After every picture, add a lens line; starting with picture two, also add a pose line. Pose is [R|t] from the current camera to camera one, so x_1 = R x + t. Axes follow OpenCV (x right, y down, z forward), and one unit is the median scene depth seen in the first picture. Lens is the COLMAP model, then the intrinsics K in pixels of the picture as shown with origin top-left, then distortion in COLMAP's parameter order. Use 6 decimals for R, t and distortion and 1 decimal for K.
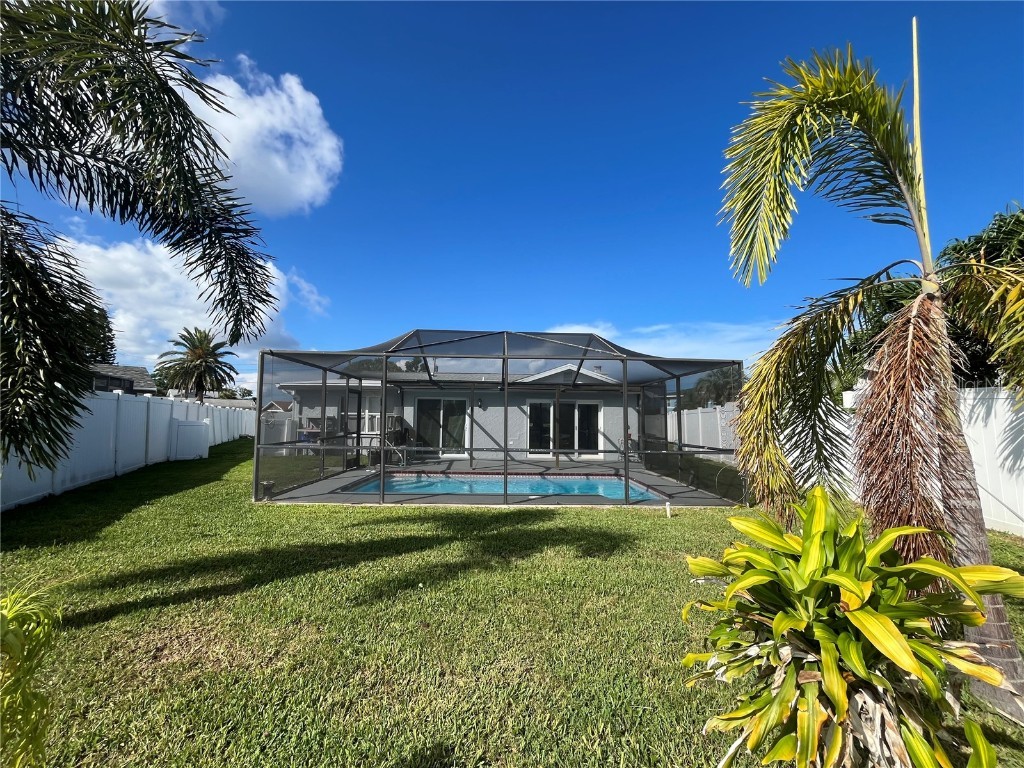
lens RADIAL K [[414.6, 0, 512.0], [0, 414.6, 384.0], [0, 0, 1]] dist [0.001255, -0.000236]
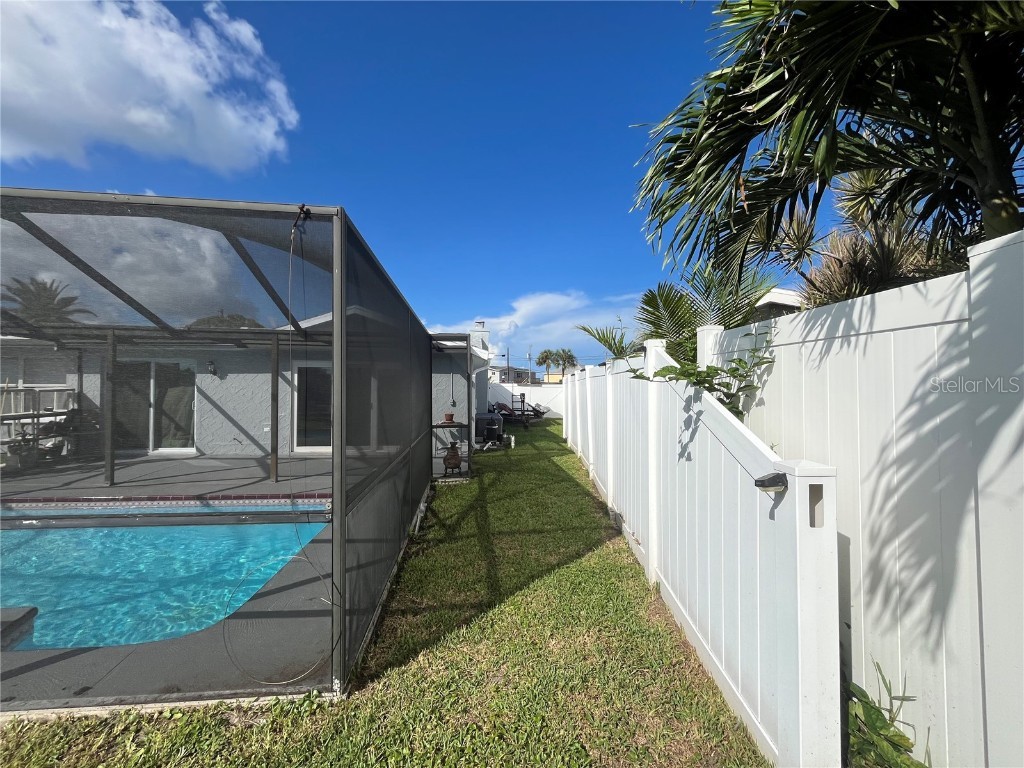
lens RADIAL K [[414.6, 0, 512.0], [0, 414.6, 384.0], [0, 0, 1]] dist [0.001255, -0.000236]
pose [[0.998221, -0.003239, 0.059538, 0.333029], [-0.001179, 0.997256, 0.074017, 0.023439], [-0.059615, -0.073956, 0.995478, 0.341994]]
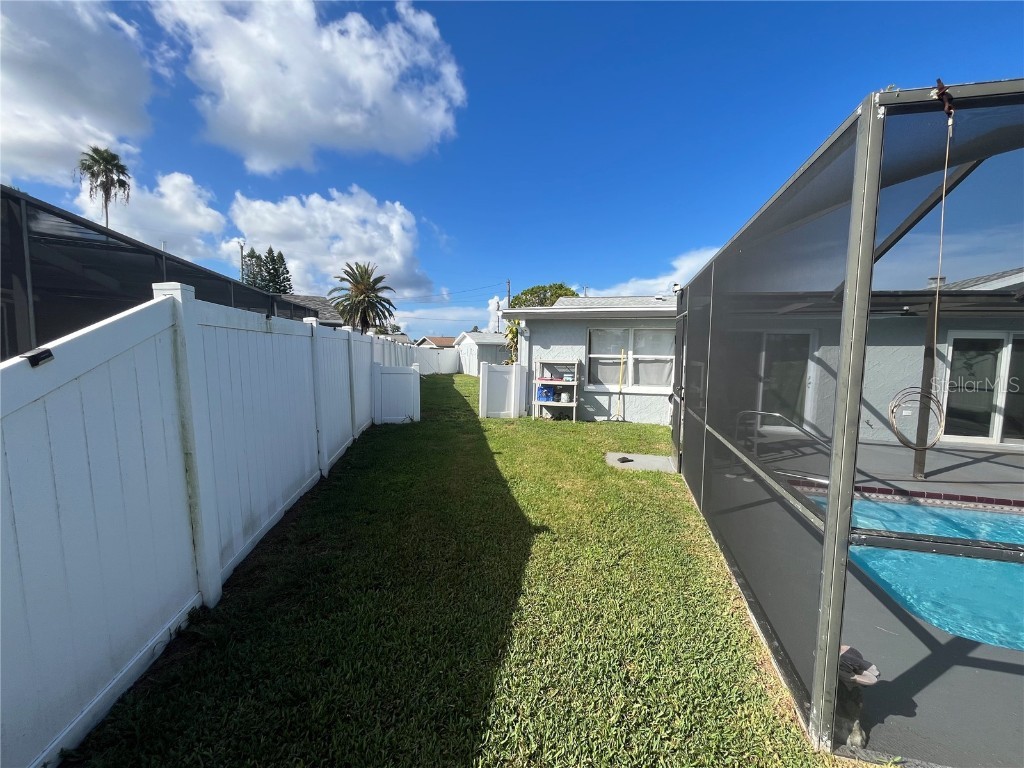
lens RADIAL K [[415.3, 0, 515.4], [0, 415.3, 382.1], [0, 0, 1]] dist [-0.005870, -0.000275]
pose [[0.961263, 0.026130, -0.274392, -0.341603], [0.015928, 0.988567, 0.149938, 0.012762], [0.275173, -0.148500, 0.949857, 0.346567]]
